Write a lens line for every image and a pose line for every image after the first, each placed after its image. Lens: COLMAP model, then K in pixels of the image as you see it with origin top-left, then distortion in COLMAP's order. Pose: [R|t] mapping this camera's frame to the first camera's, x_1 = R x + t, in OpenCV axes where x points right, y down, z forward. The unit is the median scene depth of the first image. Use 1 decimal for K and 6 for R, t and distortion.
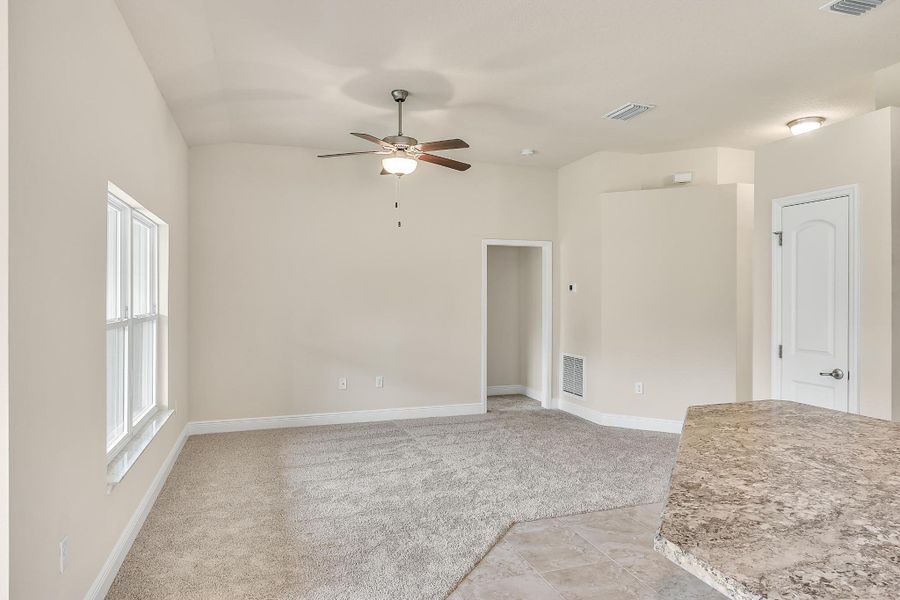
lens RADIAL K [[410.8, 0, 450.0], [0, 410.8, 300.0], [0, 0, 1]] dist [-0.001186, 0.000077]
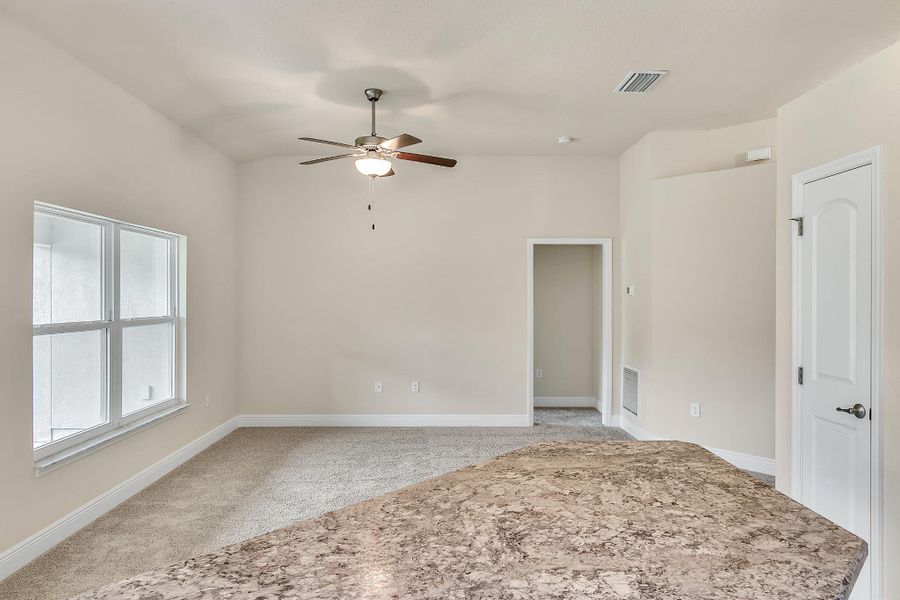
lens RADIAL K [[421.2, 0, 449.6], [0, 421.2, 302.4], [0, 0, 1]] dist [0.002056, -0.000143]
pose [[0.971189, 0.002460, -0.238297, 0.276042], [-0.002388, 0.999997, 0.000588, -0.006308], [0.238298, -0.000002, 0.971192, 0.069639]]
